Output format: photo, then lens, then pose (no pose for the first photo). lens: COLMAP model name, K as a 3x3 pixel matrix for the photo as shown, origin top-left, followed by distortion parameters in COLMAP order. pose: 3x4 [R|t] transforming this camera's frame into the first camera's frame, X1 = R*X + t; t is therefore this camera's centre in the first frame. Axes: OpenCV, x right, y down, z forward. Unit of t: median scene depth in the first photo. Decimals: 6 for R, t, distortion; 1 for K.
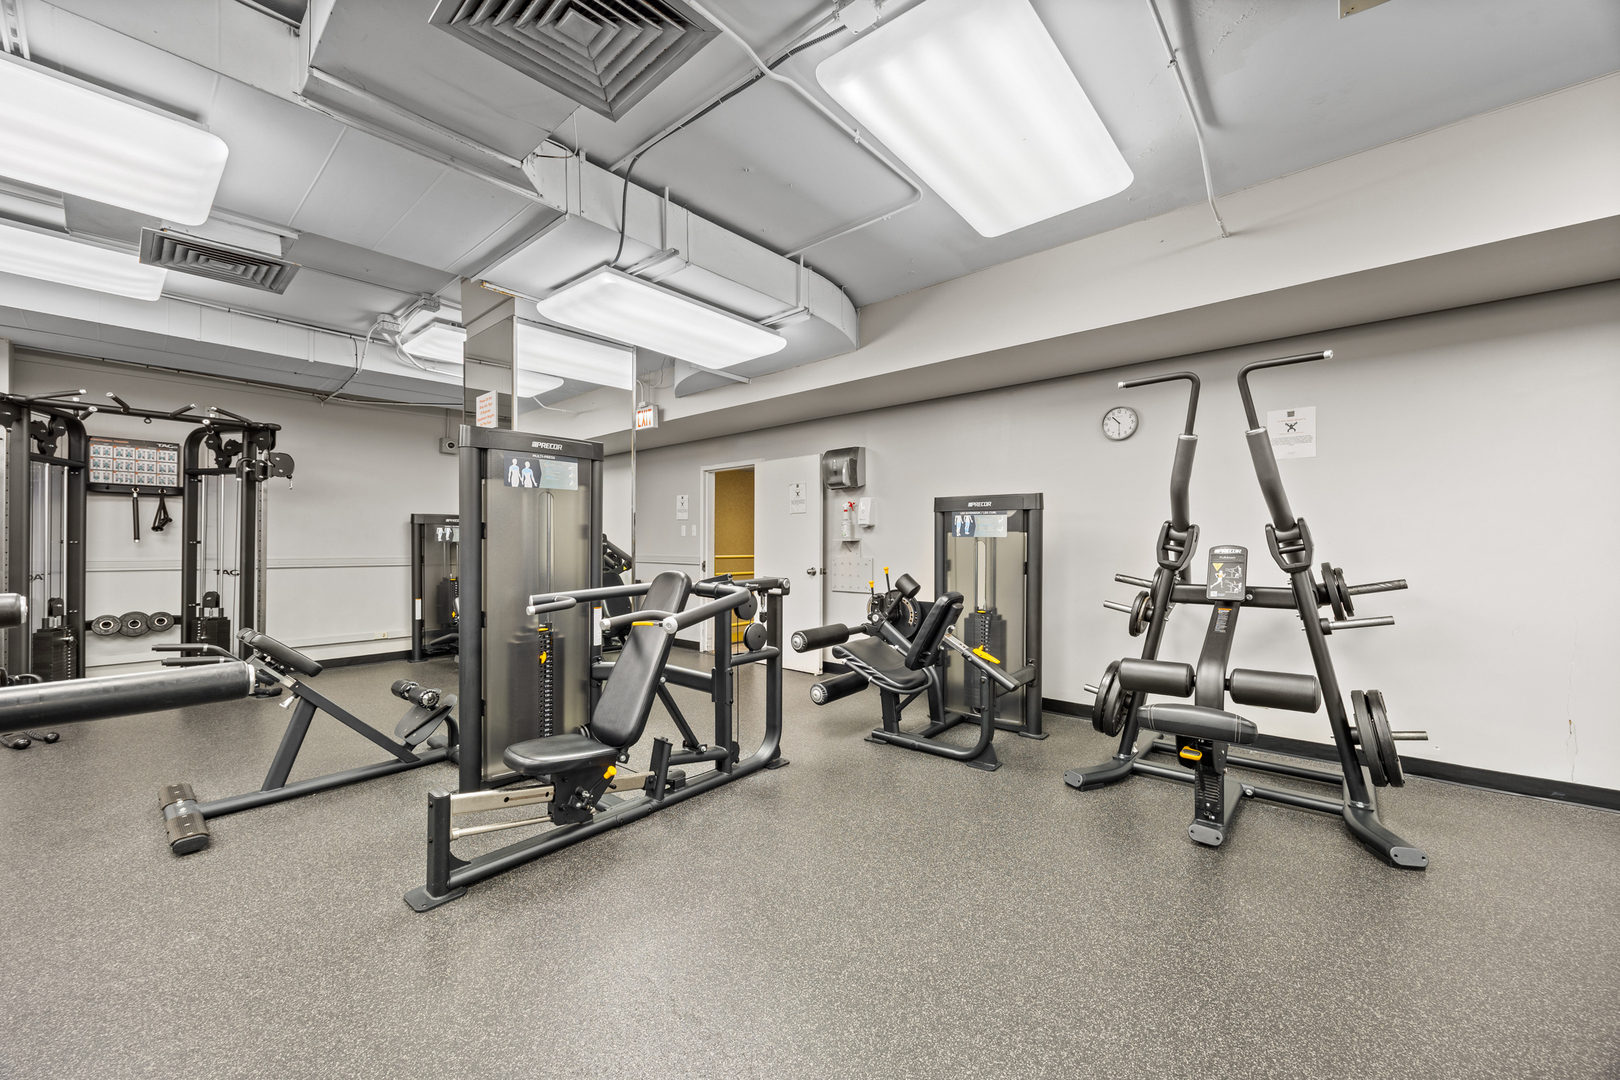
lens RADIAL K [[633.7, 0, 799.3], [0, 633.7, 540.3], [0, 0, 1]] dist [-0.003197, -0.000372]
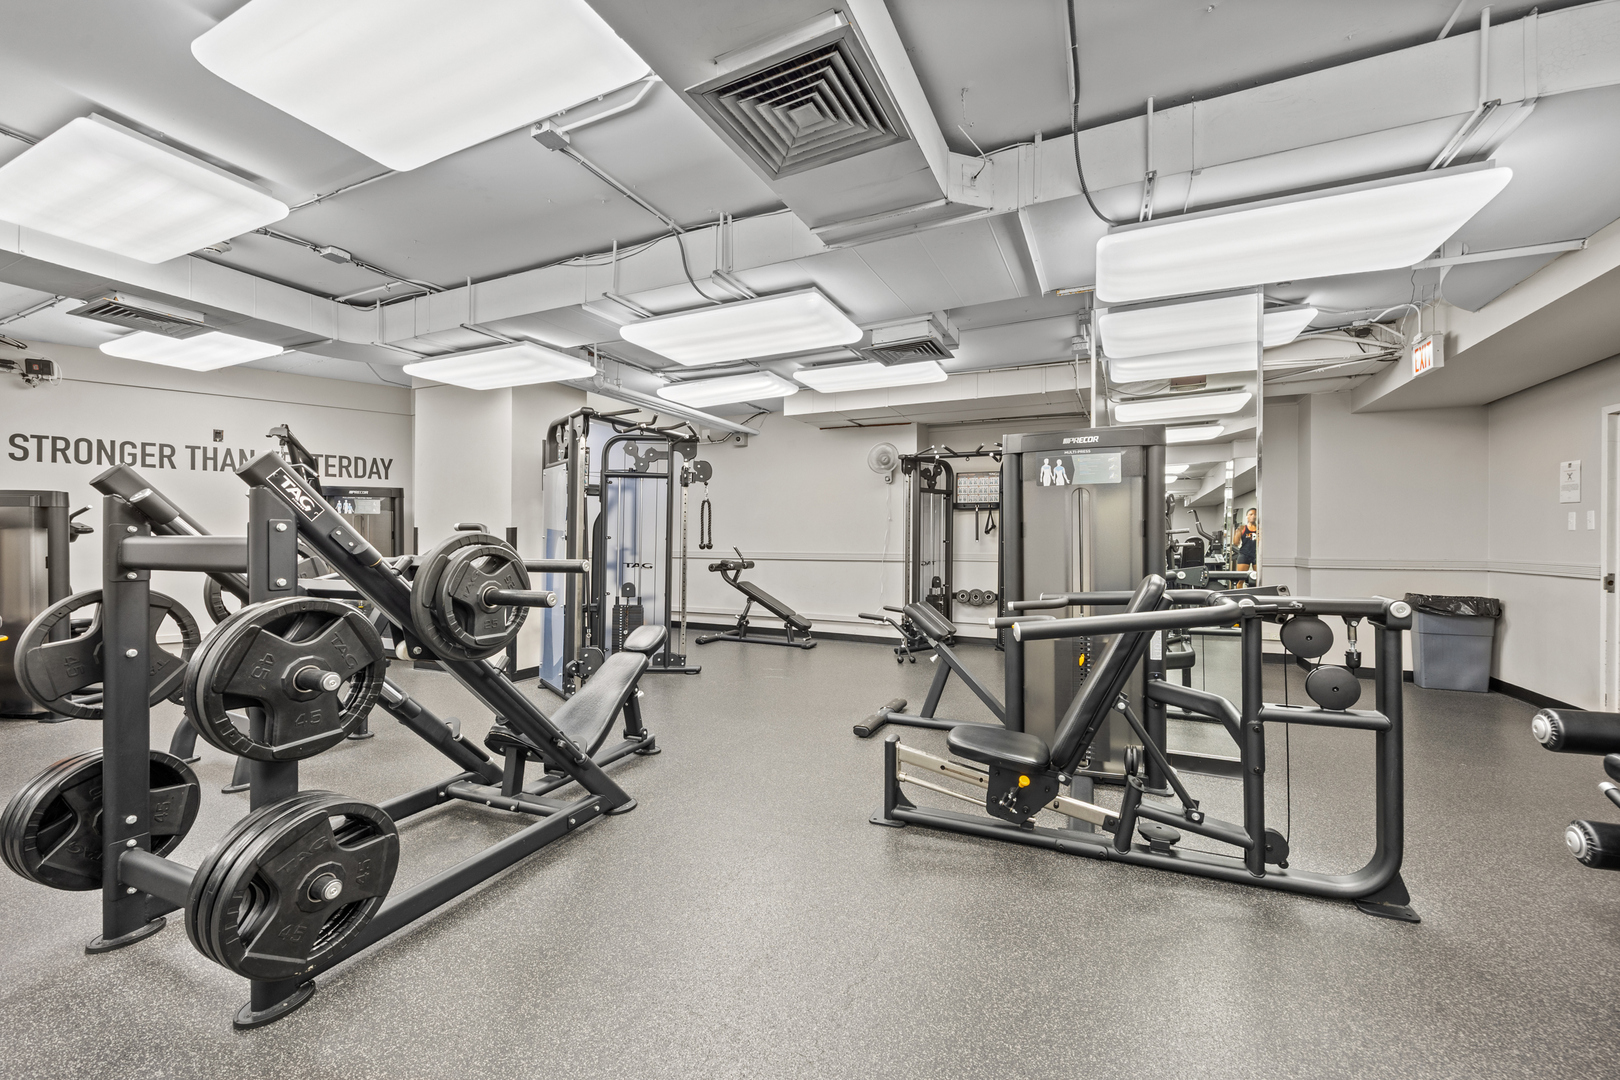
lens RADIAL K [[633.7, 0, 806.5], [0, 633.7, 540.7], [0, 0, 1]] dist [-0.003197, -0.000372]
pose [[0.276184, -0.003359, -0.961099, 0.393797], [0.003791, 0.999990, -0.002405, 0.004328], [0.961097, -0.002979, 0.276194, 0.319696]]
